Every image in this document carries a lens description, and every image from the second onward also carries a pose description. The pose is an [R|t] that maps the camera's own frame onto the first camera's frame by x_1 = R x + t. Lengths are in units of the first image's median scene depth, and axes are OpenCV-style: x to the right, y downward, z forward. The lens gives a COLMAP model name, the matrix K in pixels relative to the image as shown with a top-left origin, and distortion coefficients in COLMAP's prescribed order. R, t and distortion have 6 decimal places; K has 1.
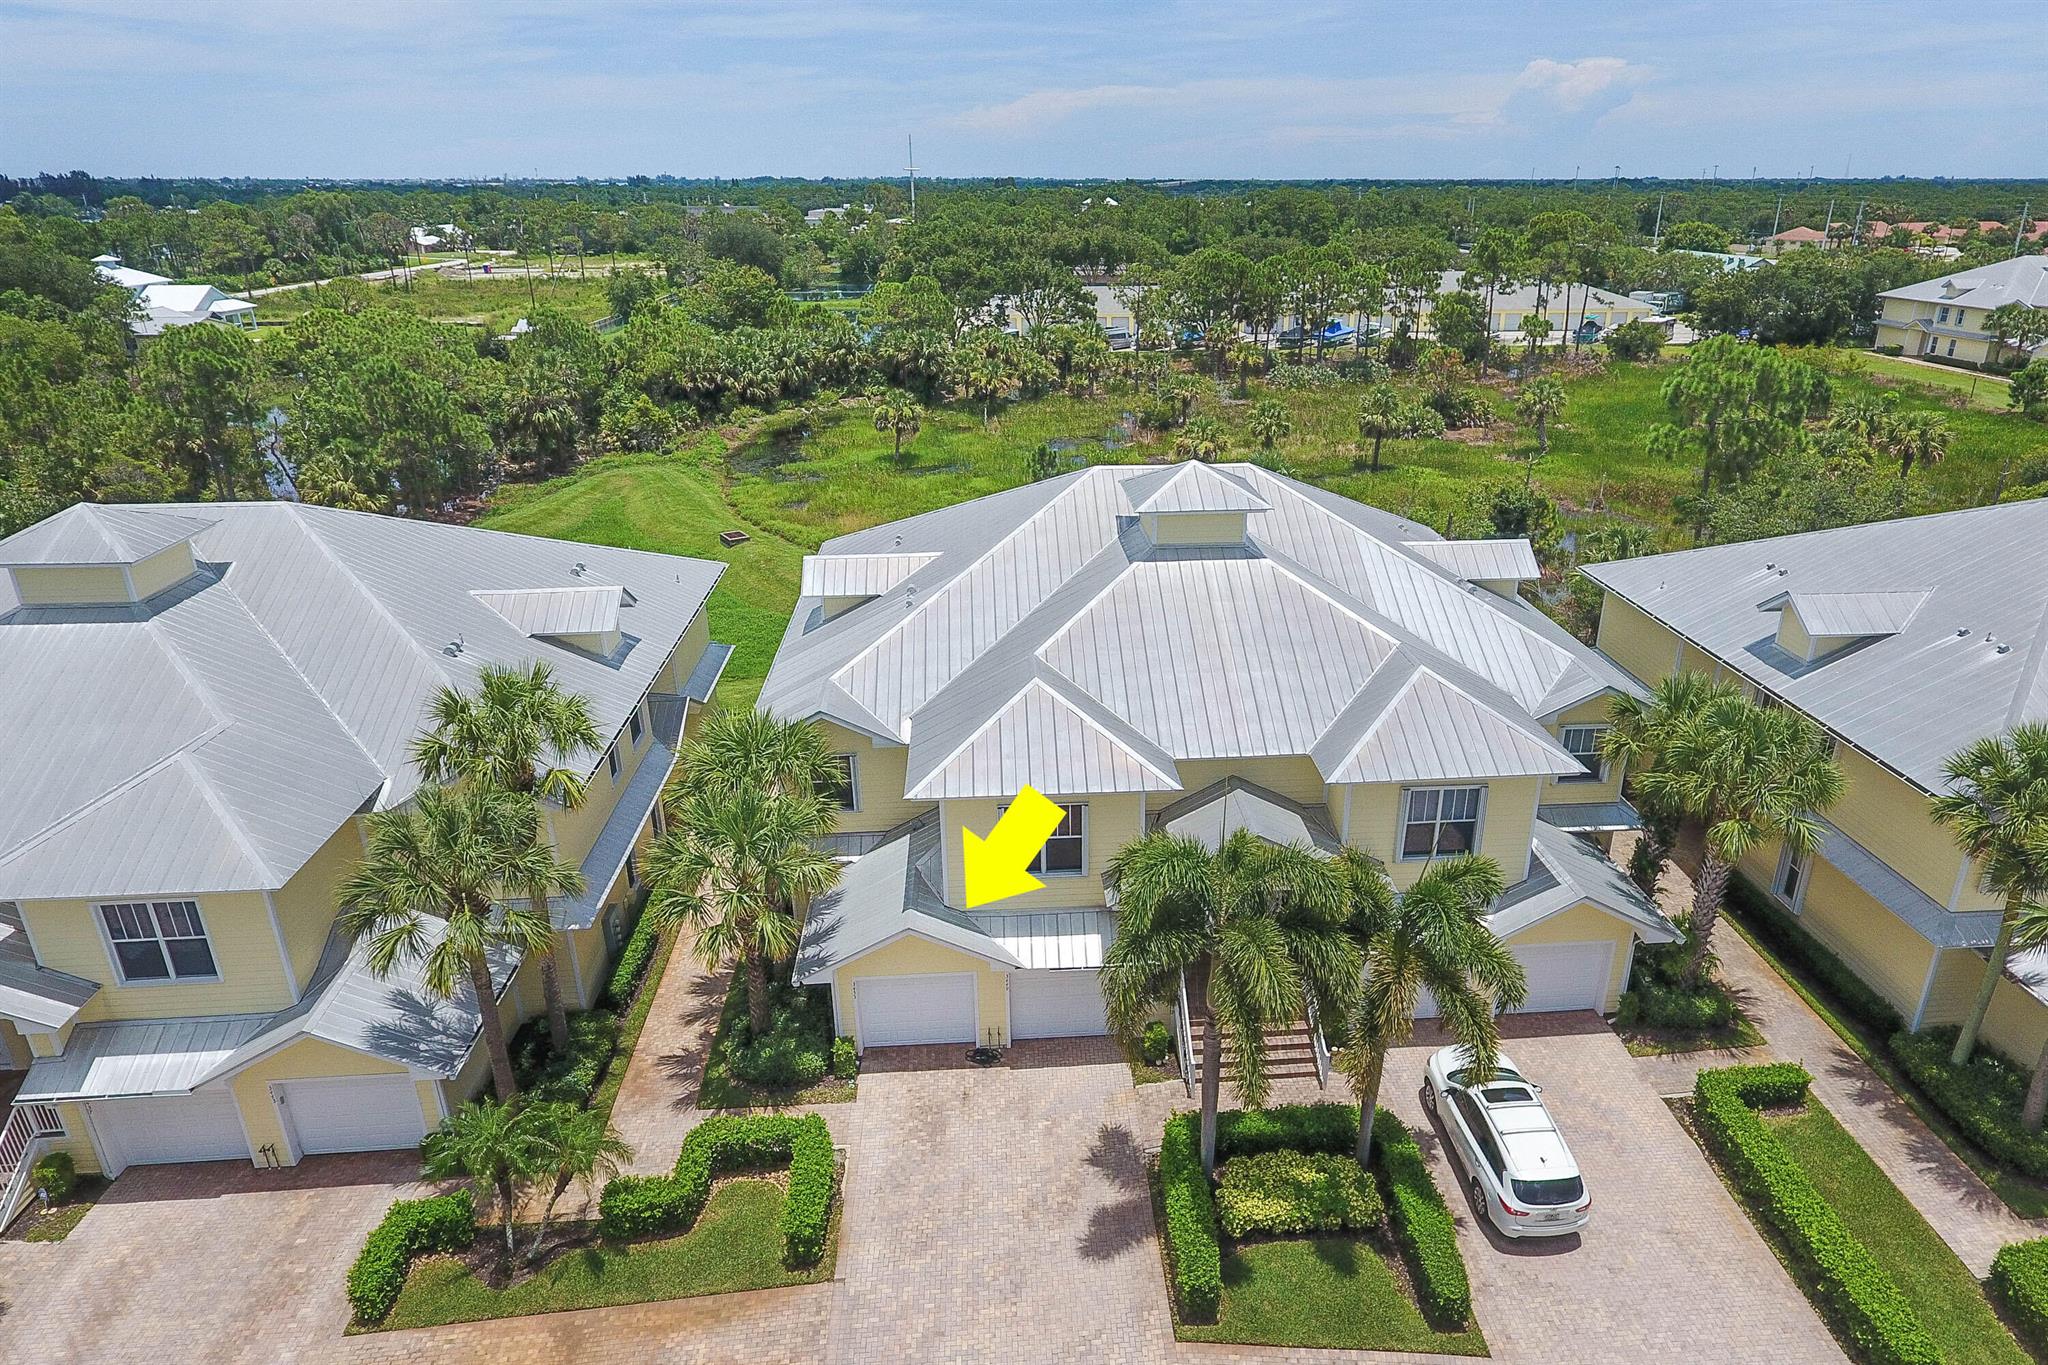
lens RADIAL K [[1225.9, 0, 1084.8], [0, 1225.9, 736.5], [0, 0, 1]] dist [0.002040, 0.000262]
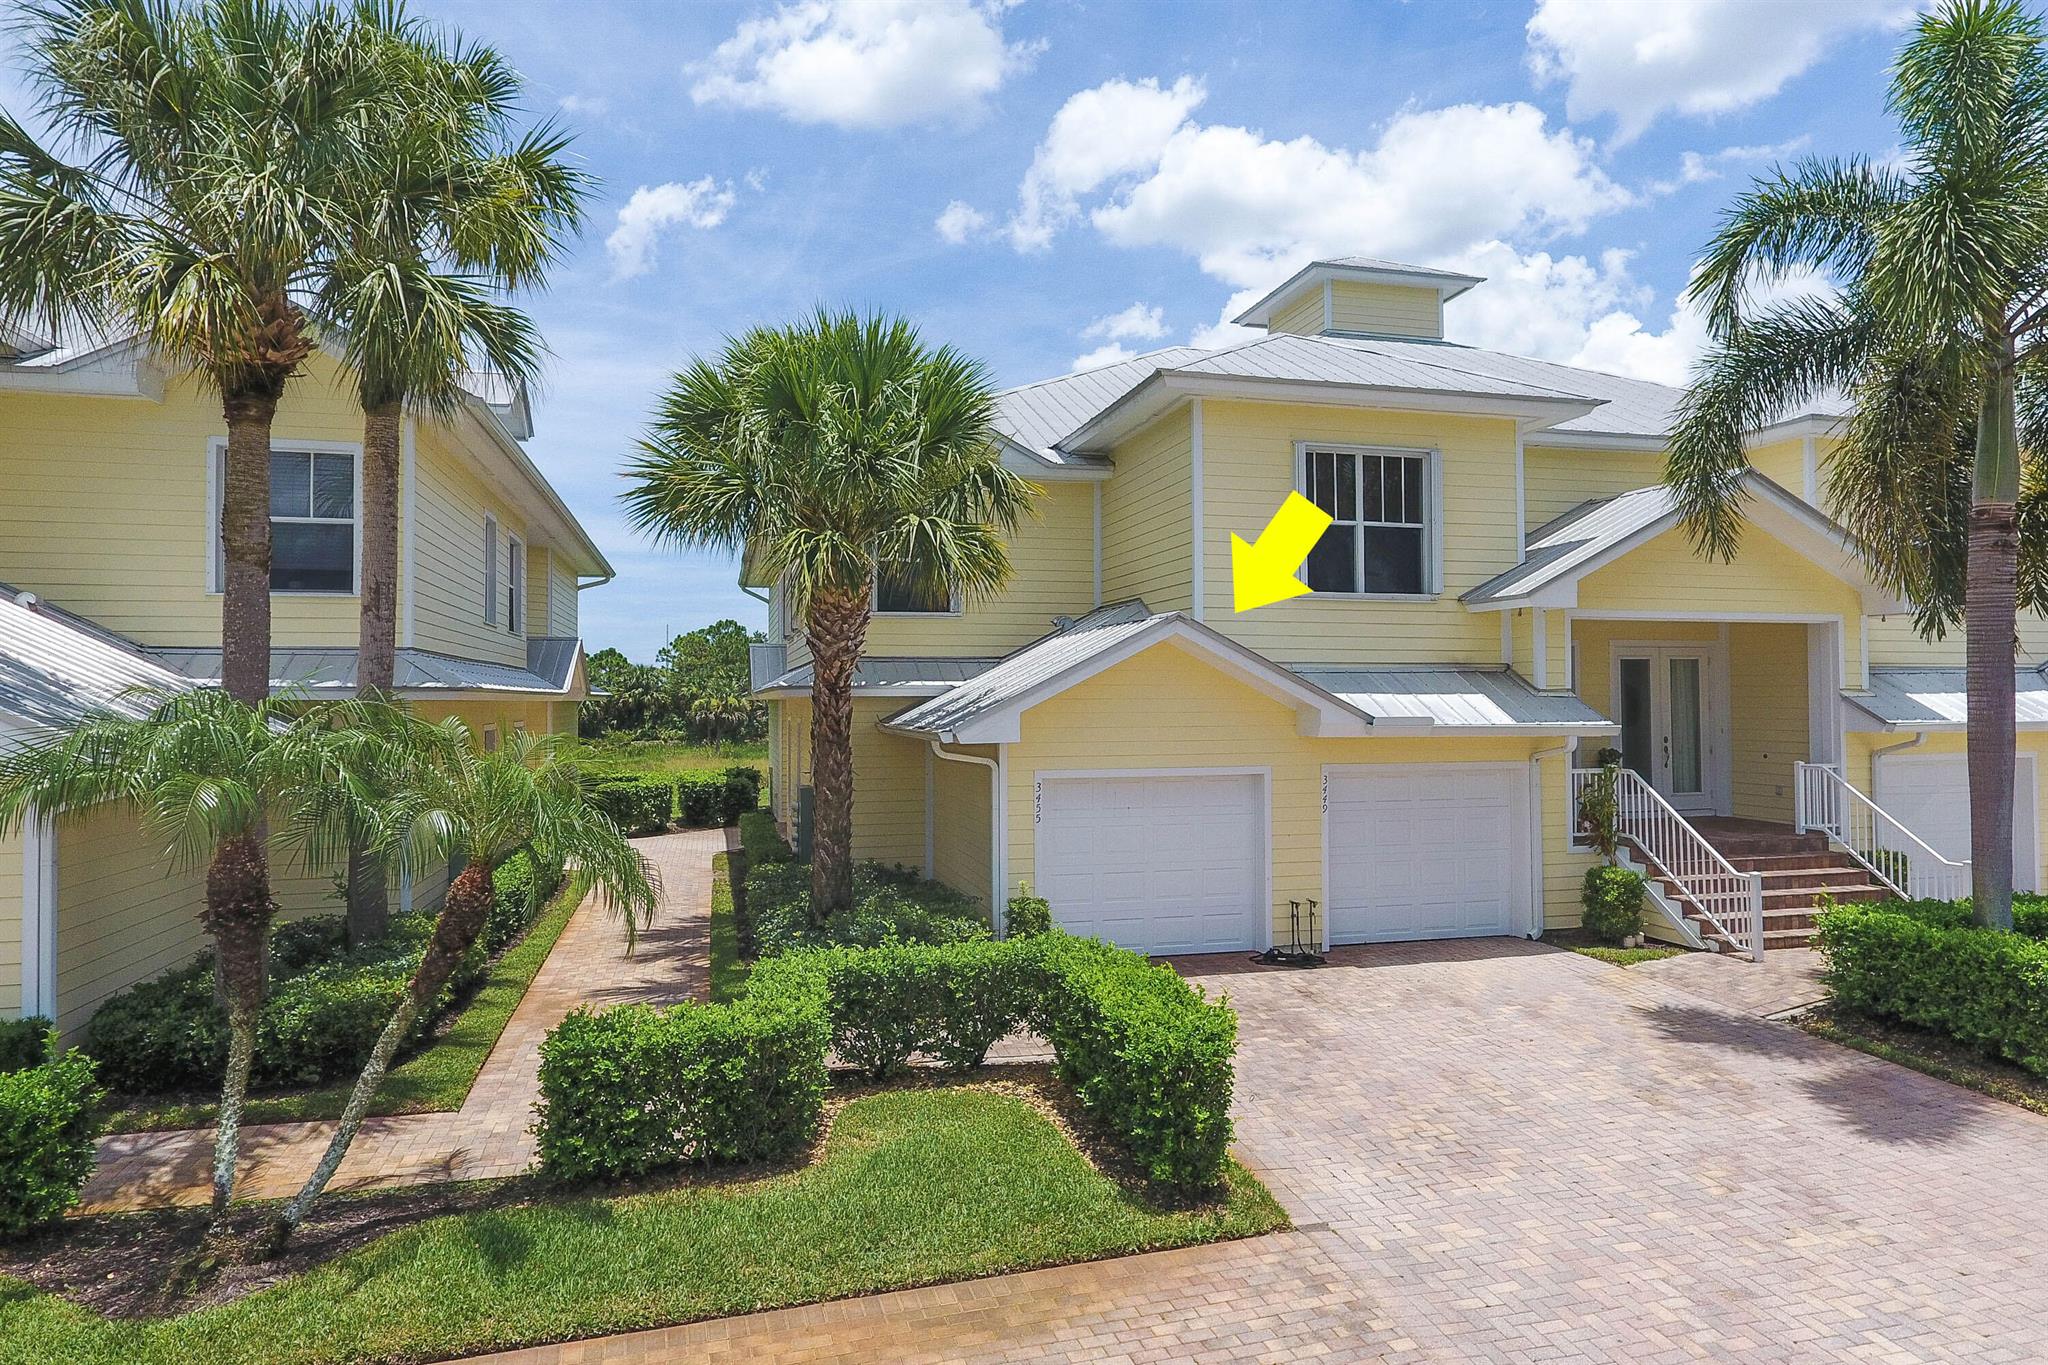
lens RADIAL K [[1225.9, 0, 1033.8], [0, 1225.9, 694.6], [0, 0, 1]] dist [0.002040, 0.000262]
pose [[0.984184, 0.000828, 0.177150, -0.278006], [0.074733, 0.904711, -0.419419, 0.374464], [-0.160616, 0.426024, 0.890340, 0.553946]]
